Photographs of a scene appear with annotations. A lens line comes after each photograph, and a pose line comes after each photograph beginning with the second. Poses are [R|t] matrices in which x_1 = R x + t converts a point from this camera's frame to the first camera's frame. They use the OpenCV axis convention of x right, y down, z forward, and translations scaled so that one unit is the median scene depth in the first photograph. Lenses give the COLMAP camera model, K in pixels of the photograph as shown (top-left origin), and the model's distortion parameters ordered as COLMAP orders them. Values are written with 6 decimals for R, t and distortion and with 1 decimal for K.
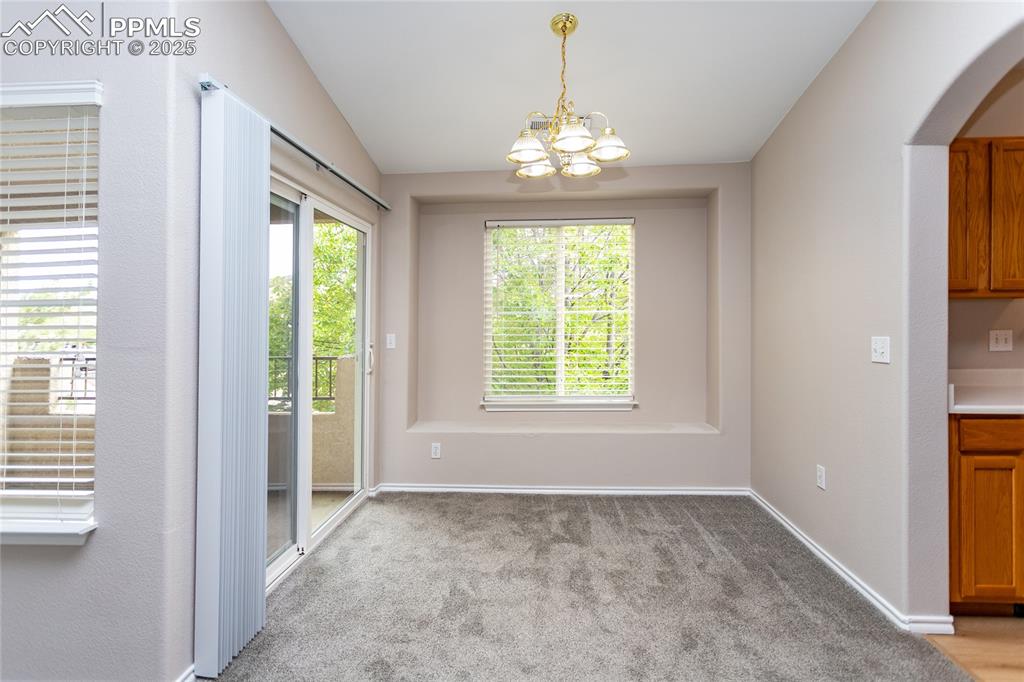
lens RADIAL K [[499.8, 0, 512.2], [0, 499.8, 335.2], [0, 0, 1]] dist [-0.000139, 0.001767]
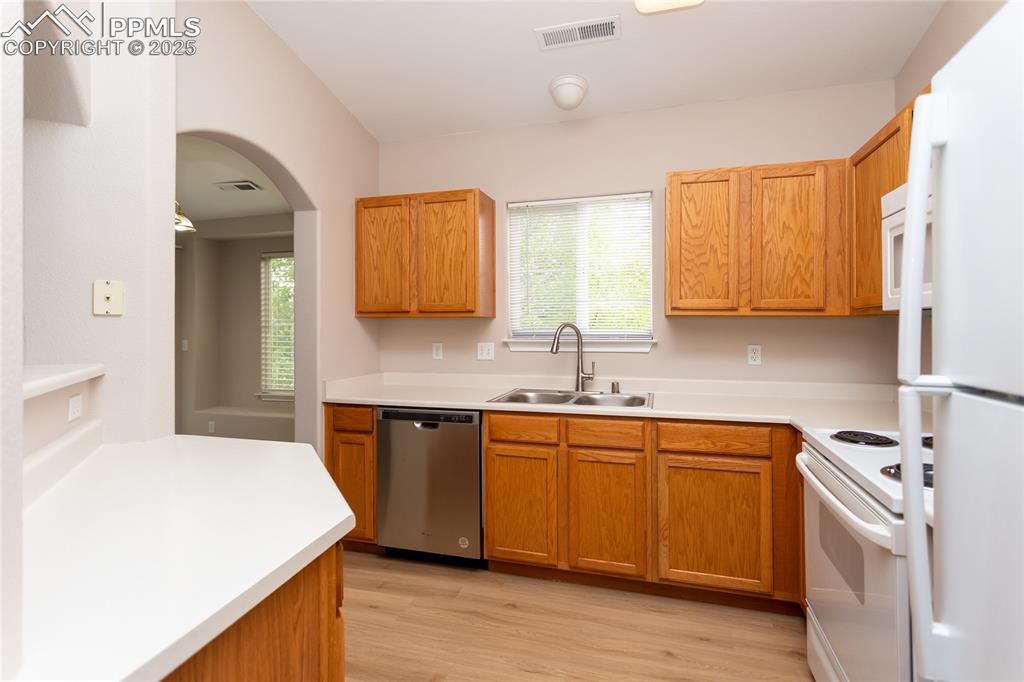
lens RADIAL K [[499.8, 0, 511.5], [0, 499.8, 347.0], [0, 0, 1]] dist [-0.000139, 0.001767]
pose [[0.978768, 0.012219, -0.204608, 0.840795], [-0.009070, 0.999826, 0.016318, -0.012235], [0.204772, -0.014116, 0.978708, -0.126786]]
